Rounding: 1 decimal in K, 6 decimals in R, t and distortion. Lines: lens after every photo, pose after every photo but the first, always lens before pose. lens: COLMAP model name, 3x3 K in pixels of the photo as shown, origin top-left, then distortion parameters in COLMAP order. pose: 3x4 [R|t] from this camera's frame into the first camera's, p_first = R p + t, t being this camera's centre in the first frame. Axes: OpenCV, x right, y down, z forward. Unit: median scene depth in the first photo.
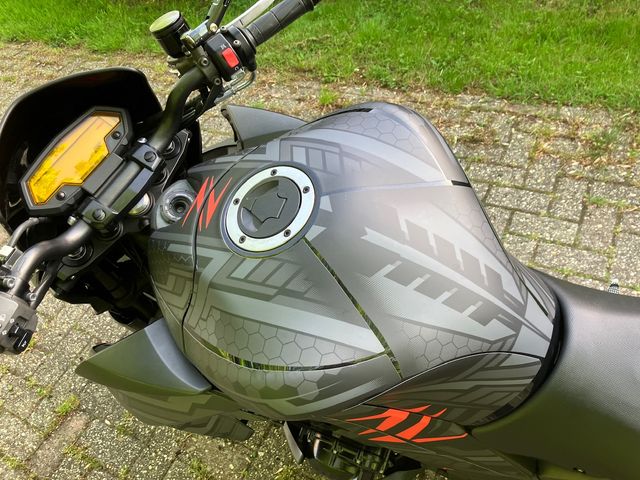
lens RADIAL K [[531.1, 0, 321.0], [0, 531.1, 239.1], [0, 0, 1]] dist [0.011225, -0.014631]
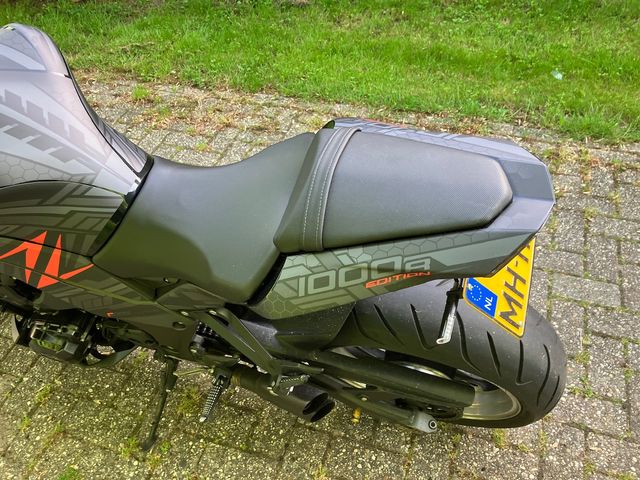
lens RADIAL K [[531.1, 0, 318.9], [0, 531.1, 241.2], [0, 0, 1]] dist [0.011225, -0.014631]
pose [[0.982343, -0.013657, 0.186589, 0.179262], [0.024356, 0.998180, -0.055172, 0.118854], [-0.185496, 0.058743, 0.980888, -0.142719]]
